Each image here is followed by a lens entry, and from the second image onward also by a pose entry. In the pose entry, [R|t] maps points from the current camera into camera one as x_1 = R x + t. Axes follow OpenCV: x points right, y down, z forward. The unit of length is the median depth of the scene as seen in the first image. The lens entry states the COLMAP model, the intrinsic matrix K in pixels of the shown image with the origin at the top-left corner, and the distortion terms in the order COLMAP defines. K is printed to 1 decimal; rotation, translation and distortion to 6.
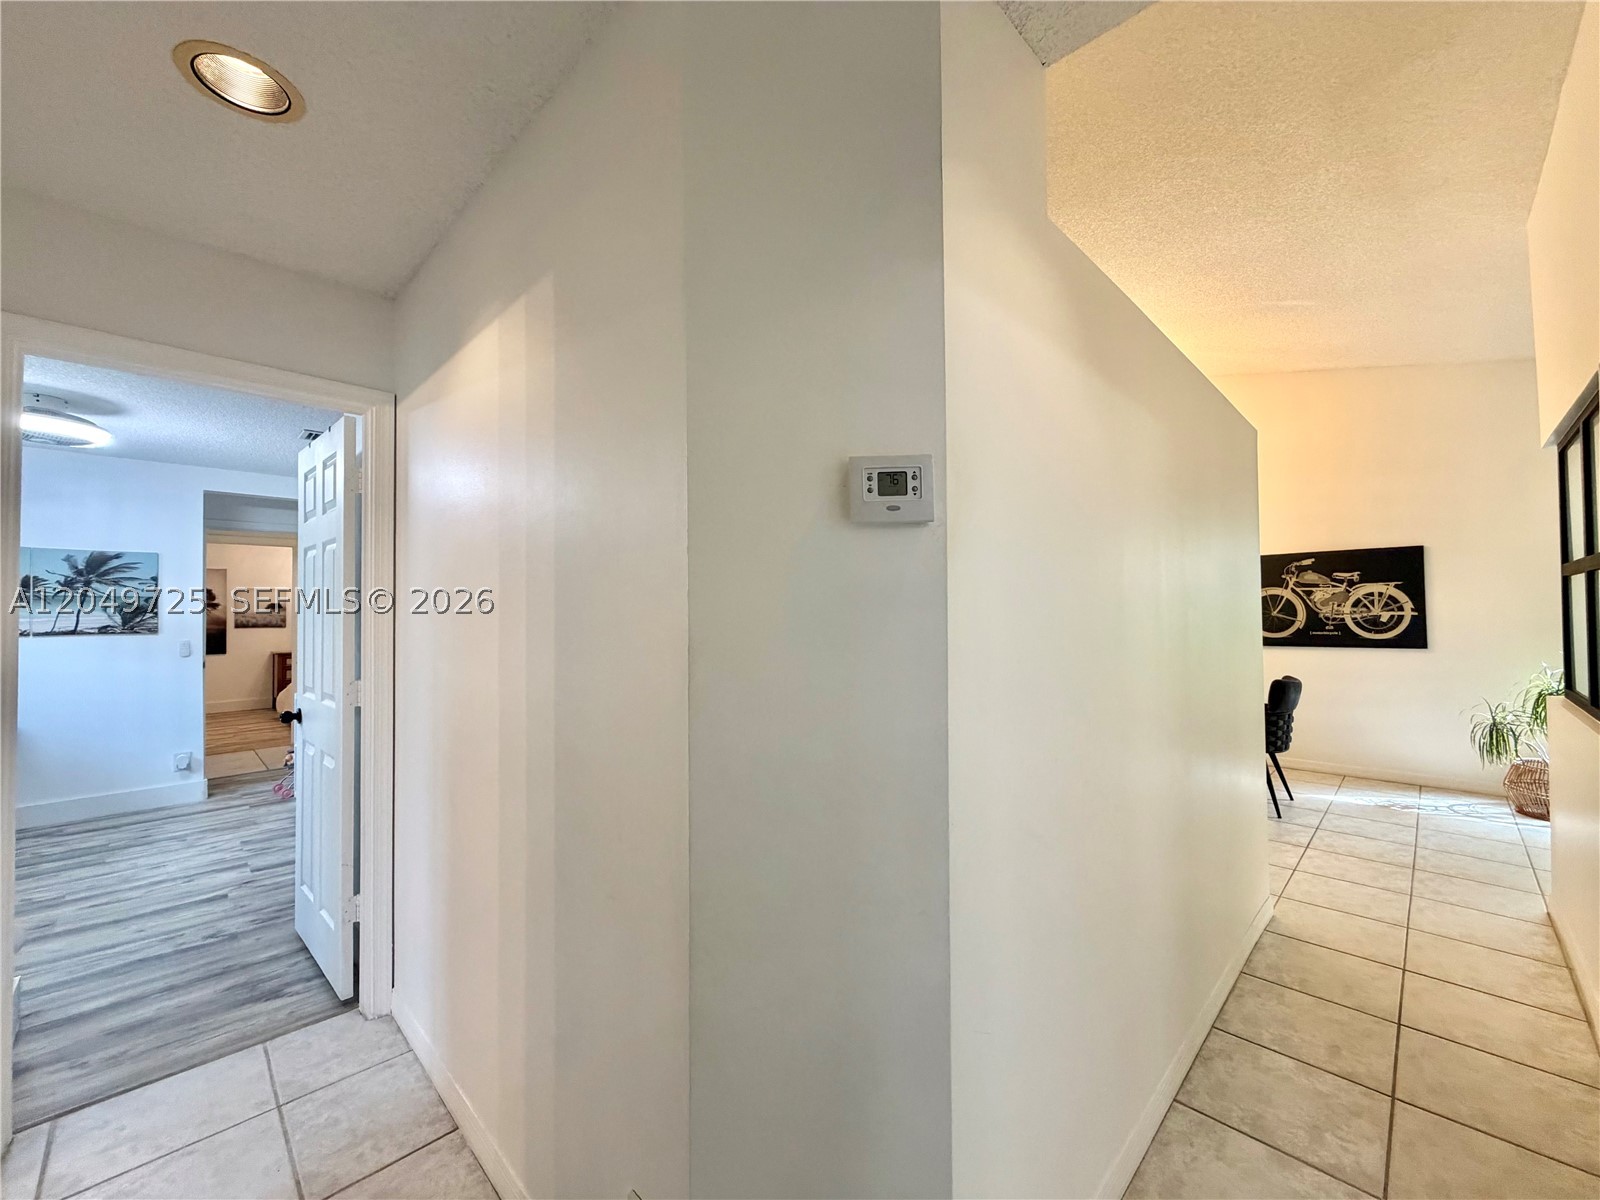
lens RADIAL K [[638.4, 0, 796.7], [0, 638.4, 600.6], [0, 0, 1]] dist [-0.000124, -0.000131]
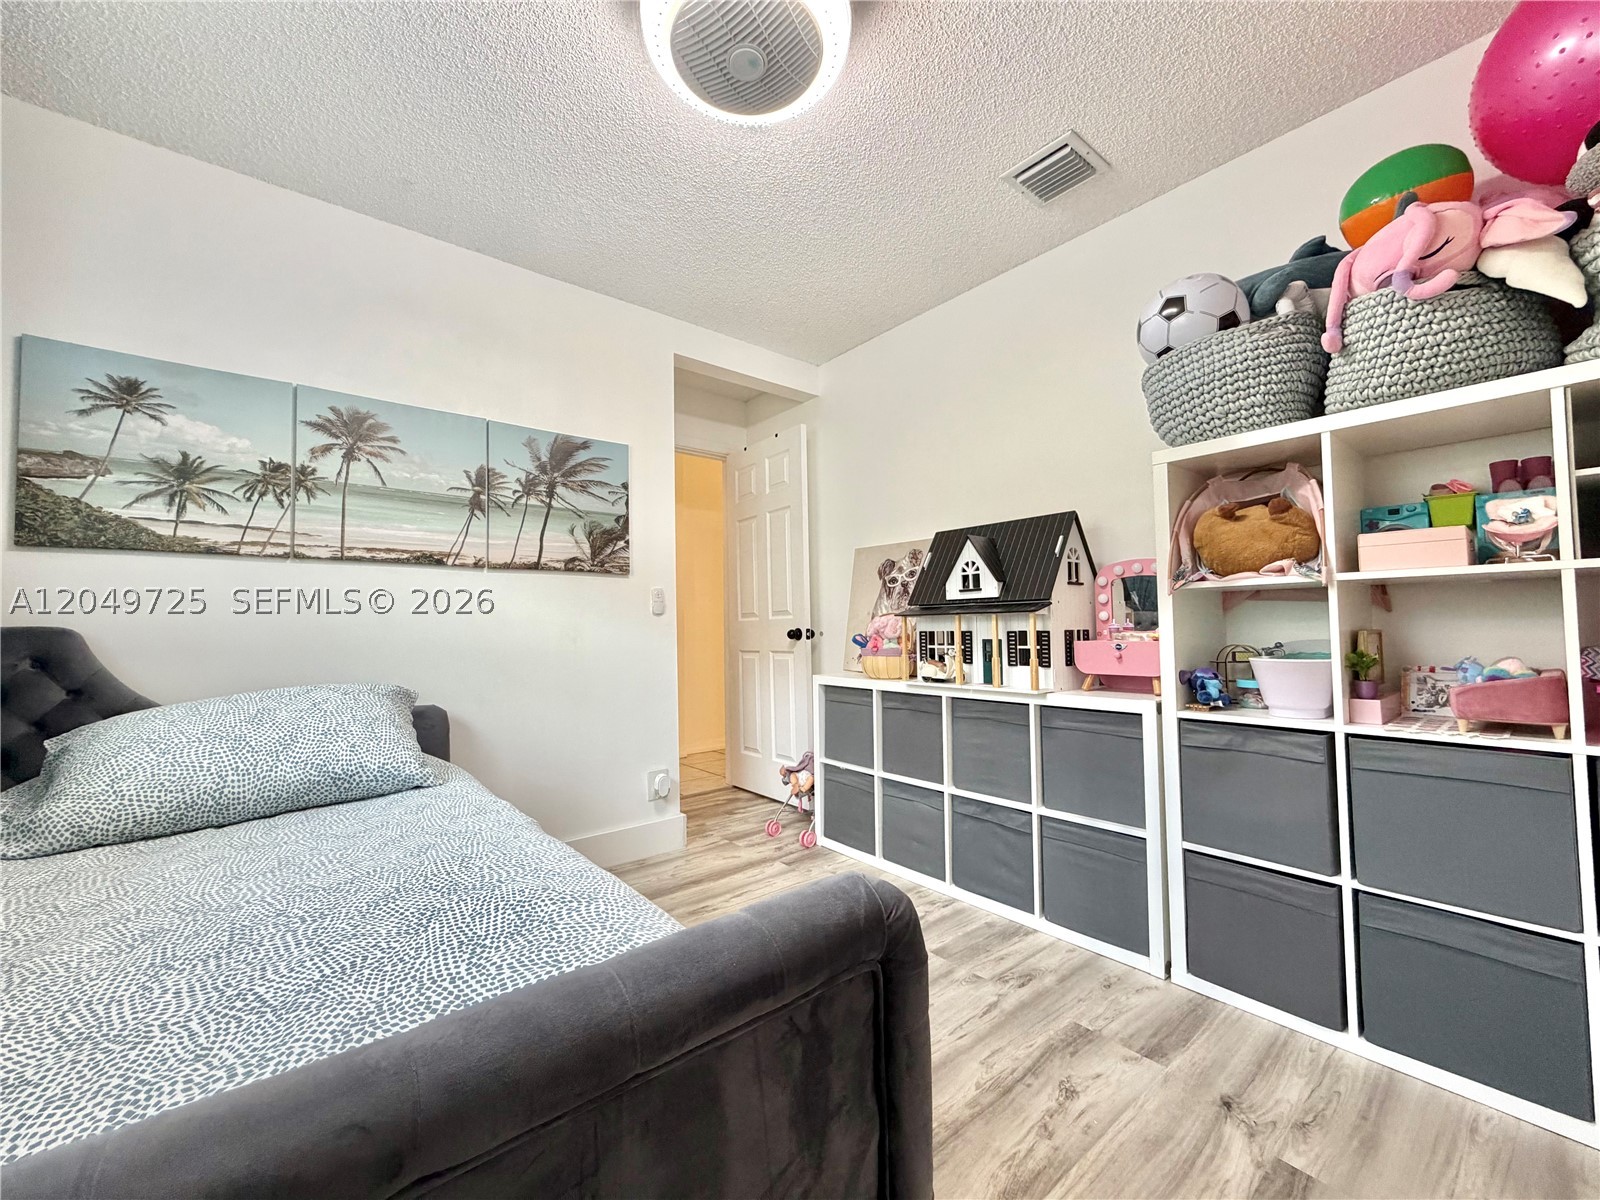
lens RADIAL K [[638.4, 0, 796.7], [0, 638.4, 600.6], [0, 0, 1]] dist [-0.000124, -0.000131]
pose [[0.994529, -0.014708, -0.103421, -1.002862], [0.012393, 0.999659, -0.022991, 0.119220], [0.103724, 0.021584, 0.994372, 0.522062]]
